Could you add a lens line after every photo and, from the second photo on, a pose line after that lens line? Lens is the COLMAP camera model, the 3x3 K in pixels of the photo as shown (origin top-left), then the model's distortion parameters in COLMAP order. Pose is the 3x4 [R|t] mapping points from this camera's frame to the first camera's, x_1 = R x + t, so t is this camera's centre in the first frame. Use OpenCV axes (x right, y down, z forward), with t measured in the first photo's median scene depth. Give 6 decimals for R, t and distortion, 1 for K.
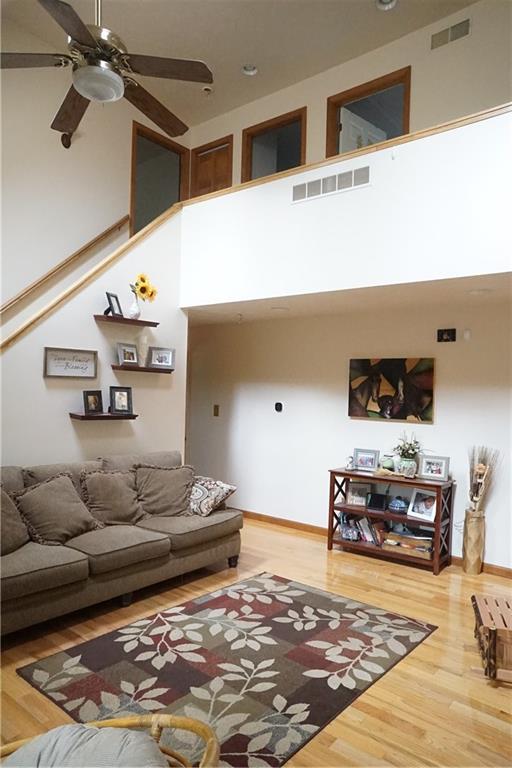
lens RADIAL K [[517.8, 0, 256.6], [0, 517.8, 399.6], [0, 0, 1]] dist [-0.078702, 0.110490]
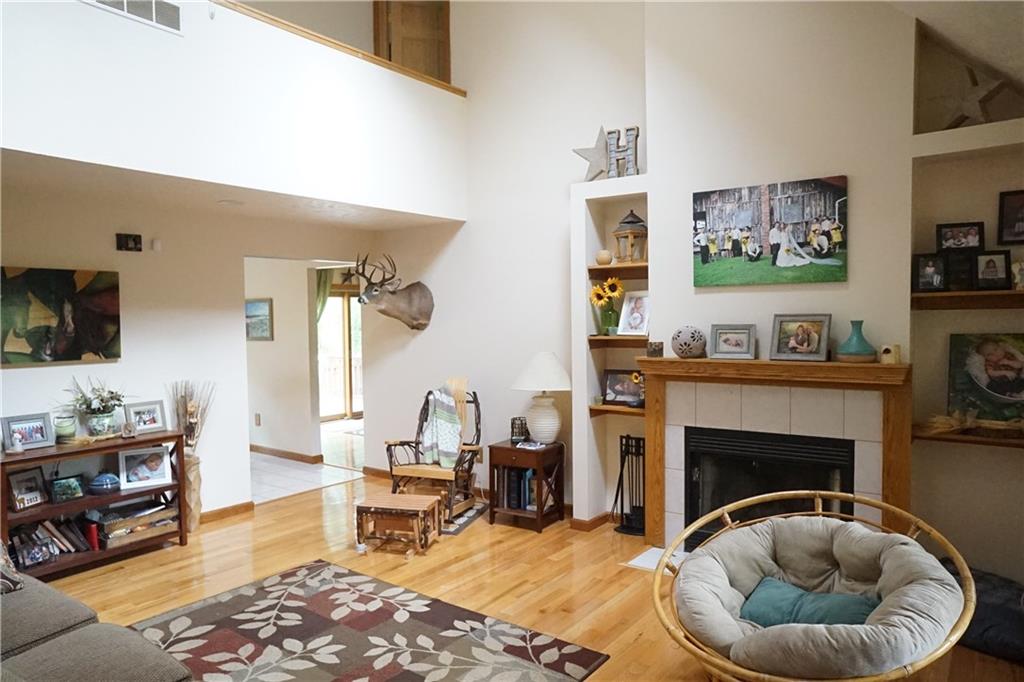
lens RADIAL K [[690.4, 0, 495.3], [0, 690.4, 349.3], [0, 0, 1]] dist [-0.078702, 0.110490]
pose [[-0.036910, -0.078112, 0.996261, -0.924917], [0.026312, 0.996519, 0.079107, -0.047176], [-0.998972, 0.029134, -0.034726, 0.703051]]
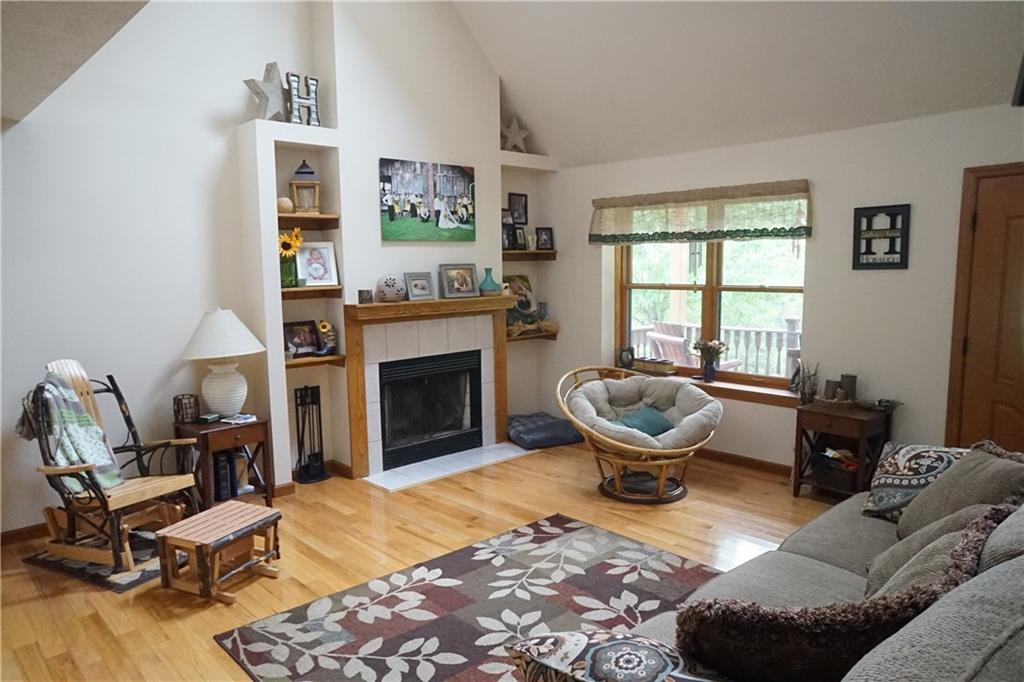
lens RADIAL K [[690.4, 0, 495.3], [0, 690.4, 349.3], [0, 0, 1]] dist [-0.078702, 0.110490]
pose [[-0.989629, -0.032581, 0.139904, -0.099879], [-0.012344, 0.989624, 0.143147, -0.035358], [-0.143116, 0.139935, -0.979763, 1.737615]]
